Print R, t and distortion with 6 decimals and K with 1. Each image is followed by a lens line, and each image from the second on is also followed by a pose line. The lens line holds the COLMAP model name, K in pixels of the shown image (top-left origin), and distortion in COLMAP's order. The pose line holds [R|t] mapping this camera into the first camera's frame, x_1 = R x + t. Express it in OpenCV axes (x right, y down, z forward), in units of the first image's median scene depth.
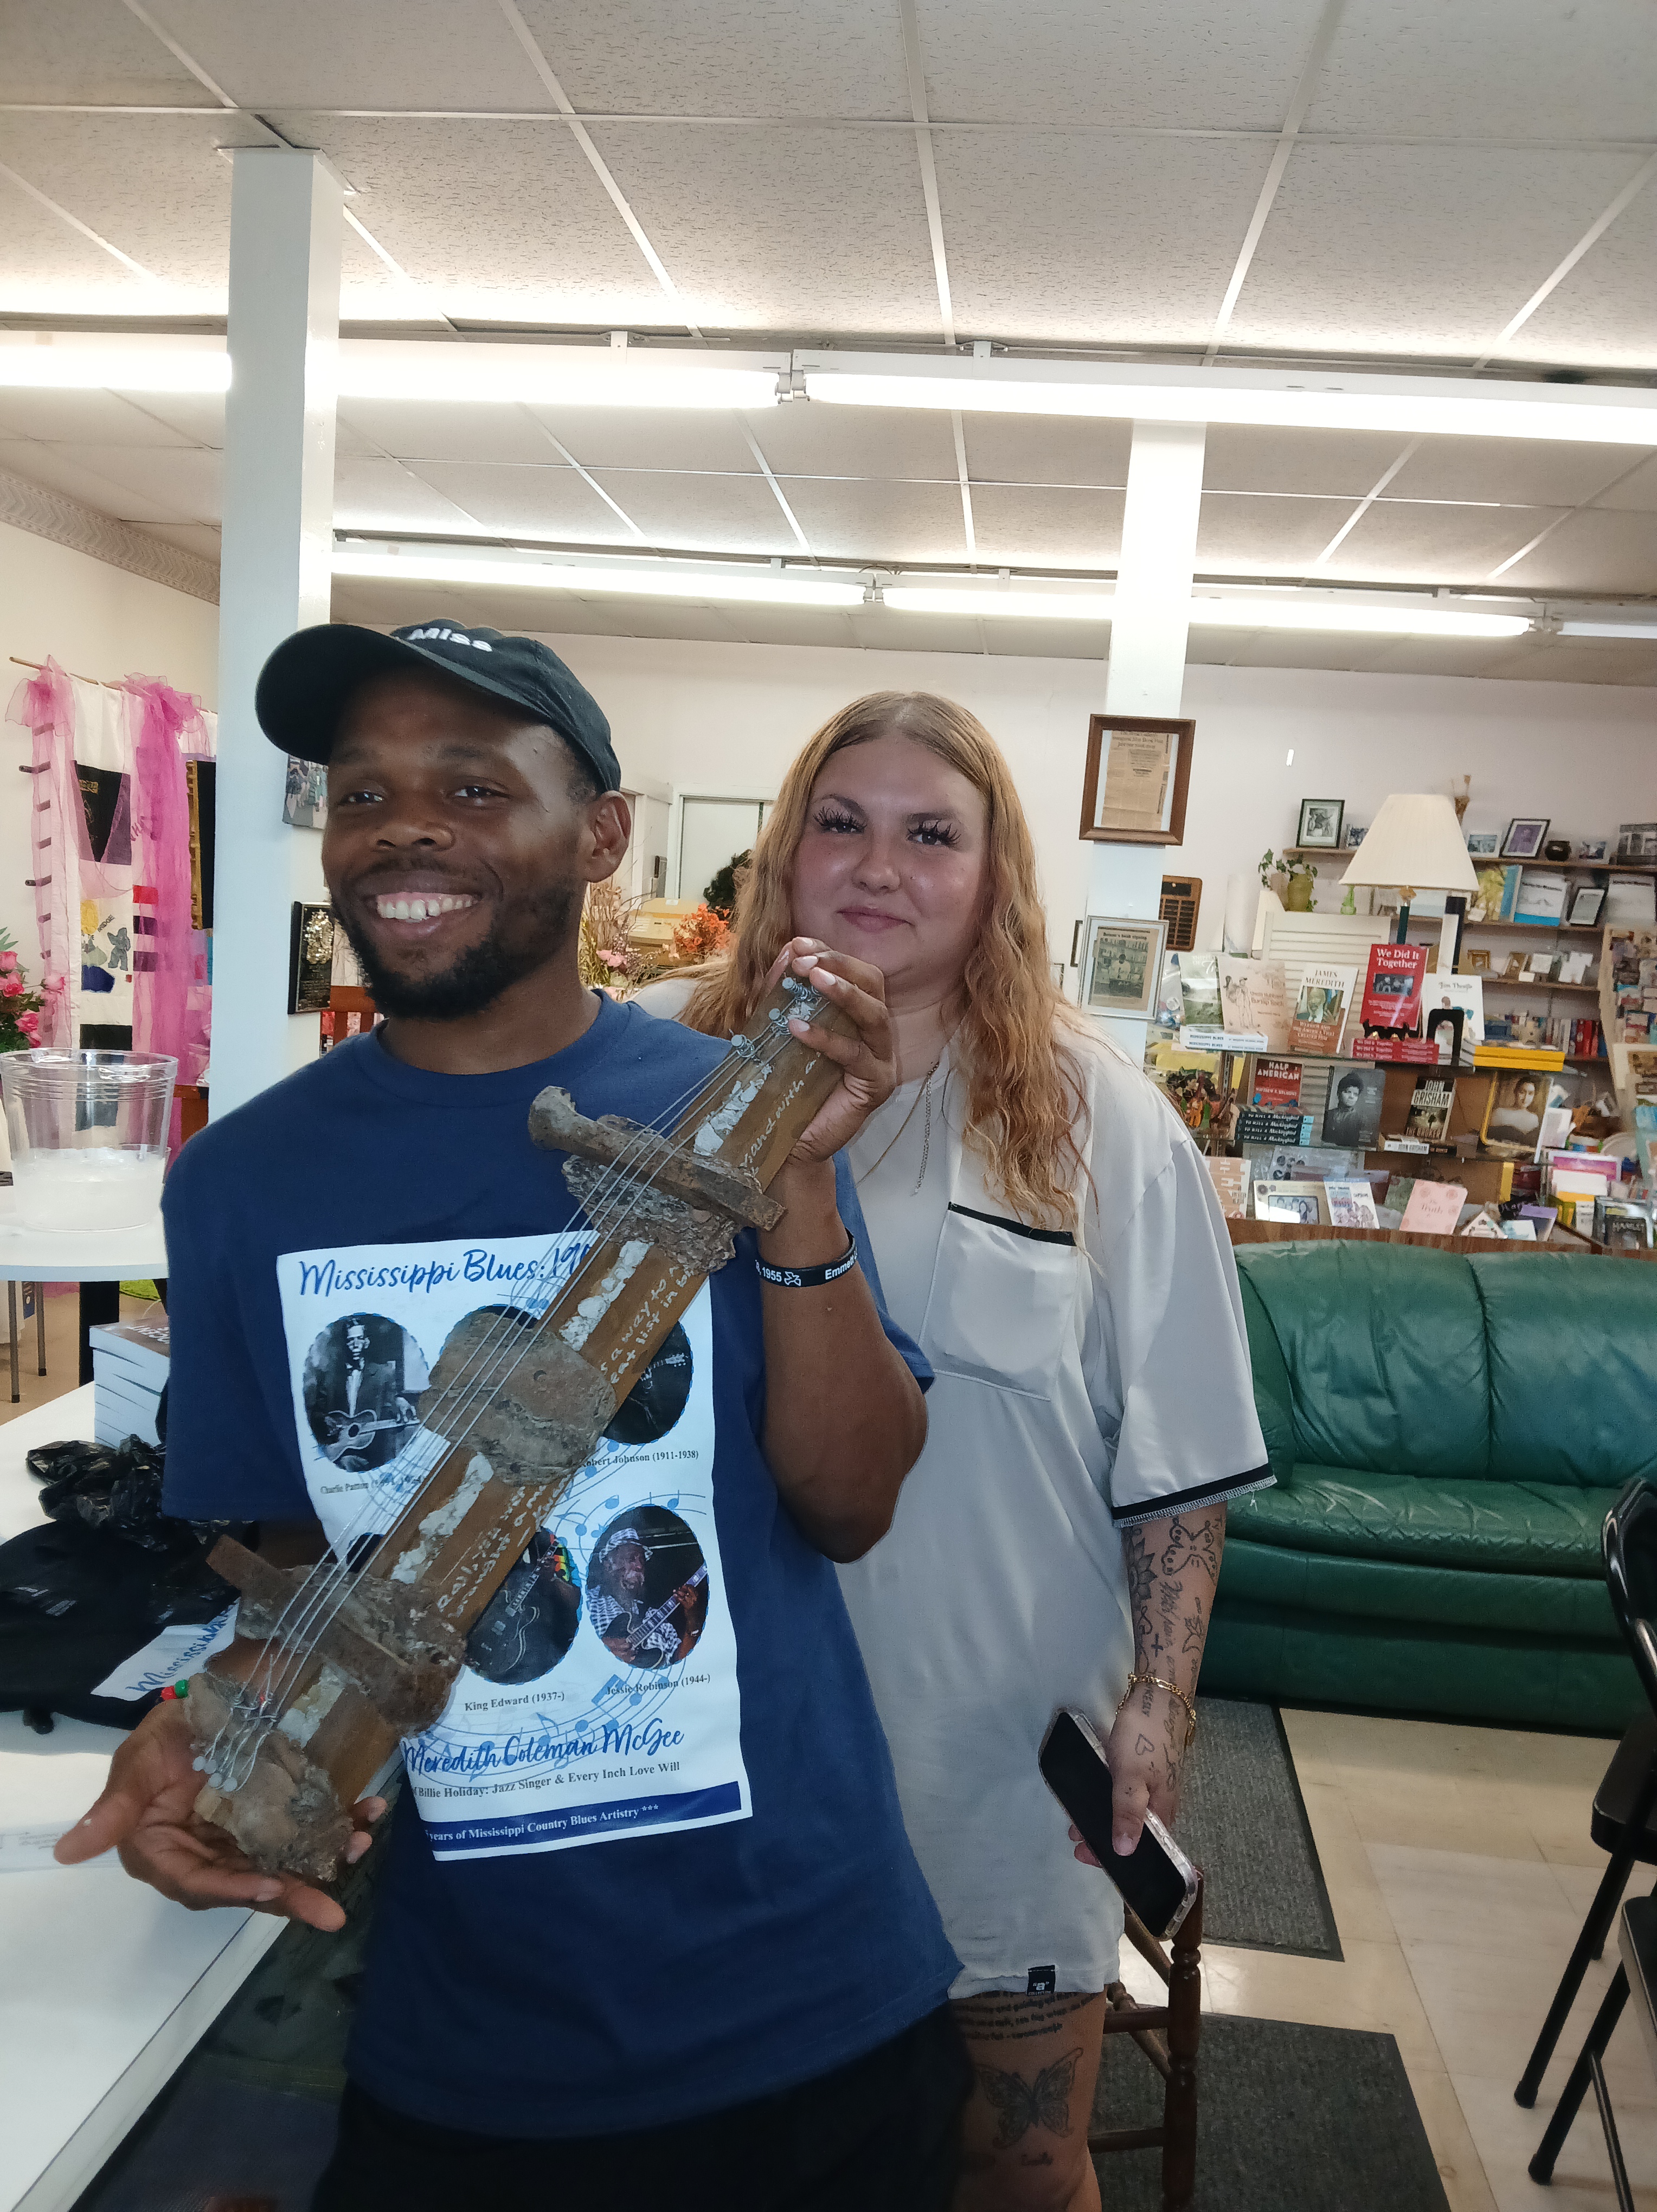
lens RADIAL K [[1740.8, 0, 810.3], [0, 1740.8, 1153.4], [0, 0, 1]] dist [0.046263, -0.094756]
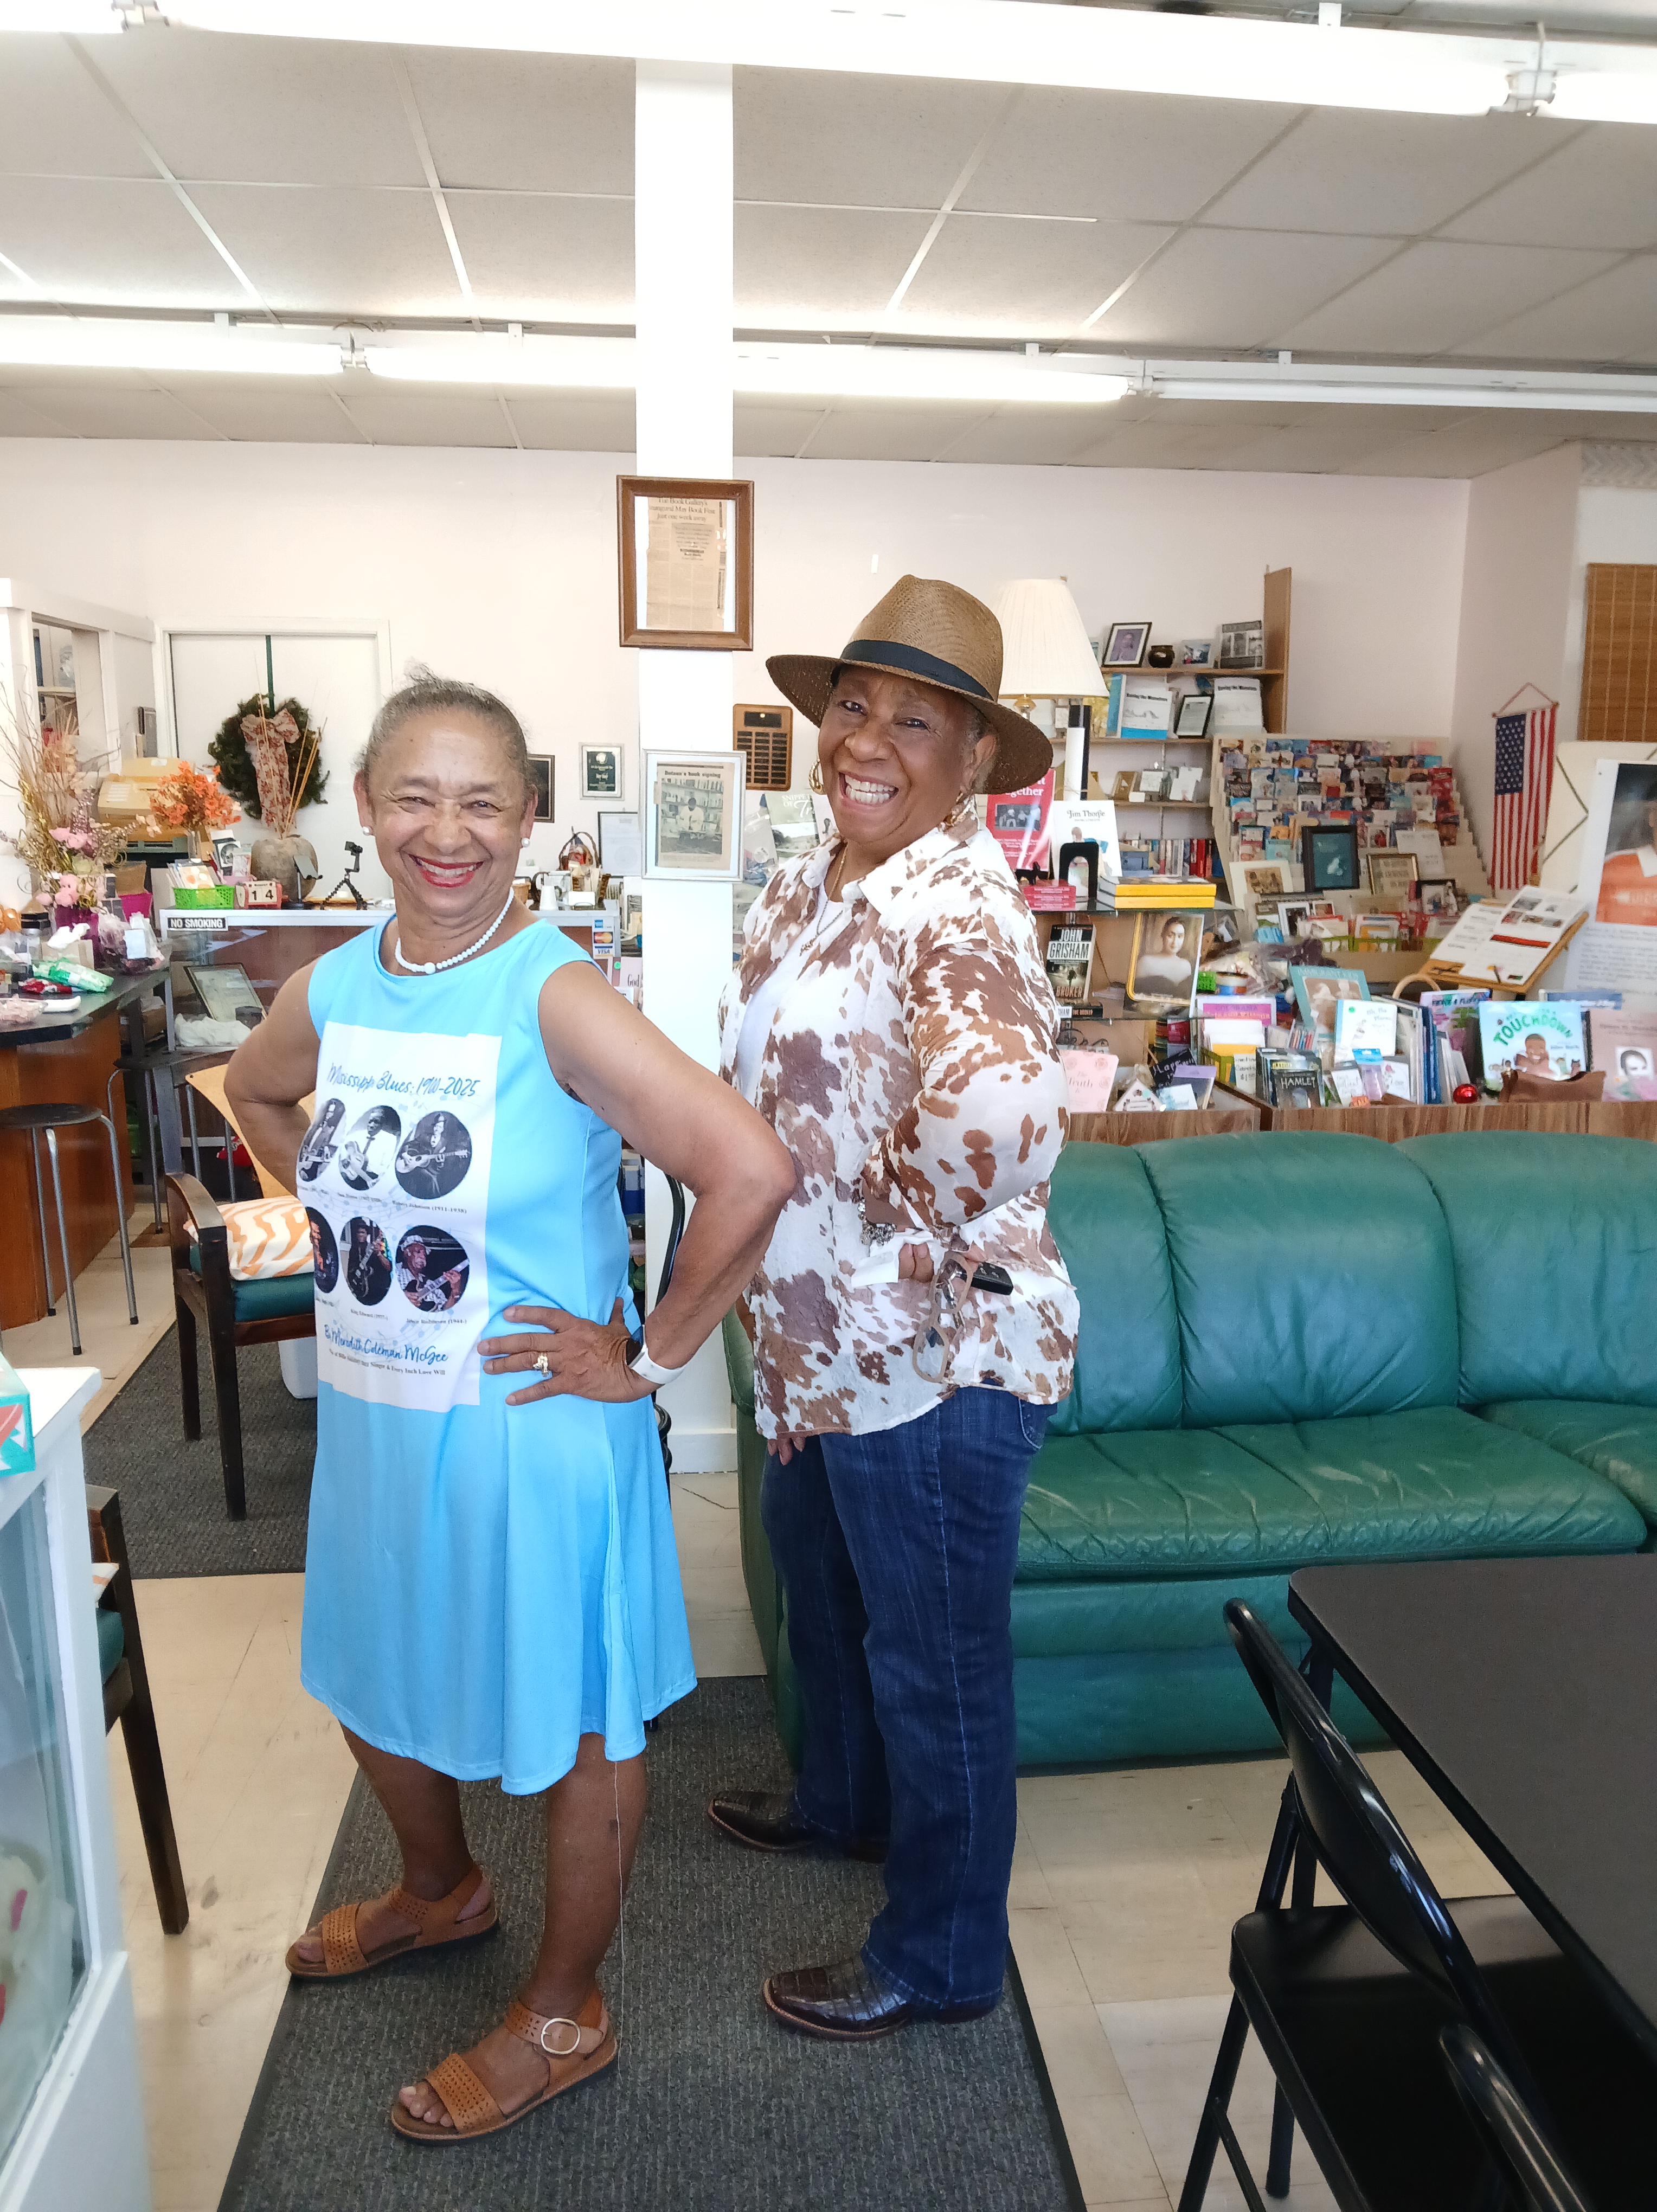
lens RADIAL K [[1740.8, 0, 819.3], [0, 1740.8, 1156.3], [0, 0, 1]] dist [0.046263, -0.094756]
pose [[0.972584, -0.101472, 0.209245, 0.051245], [0.082967, 0.991974, 0.095416, -0.023075], [-0.217248, -0.075440, 0.973197, 0.200395]]
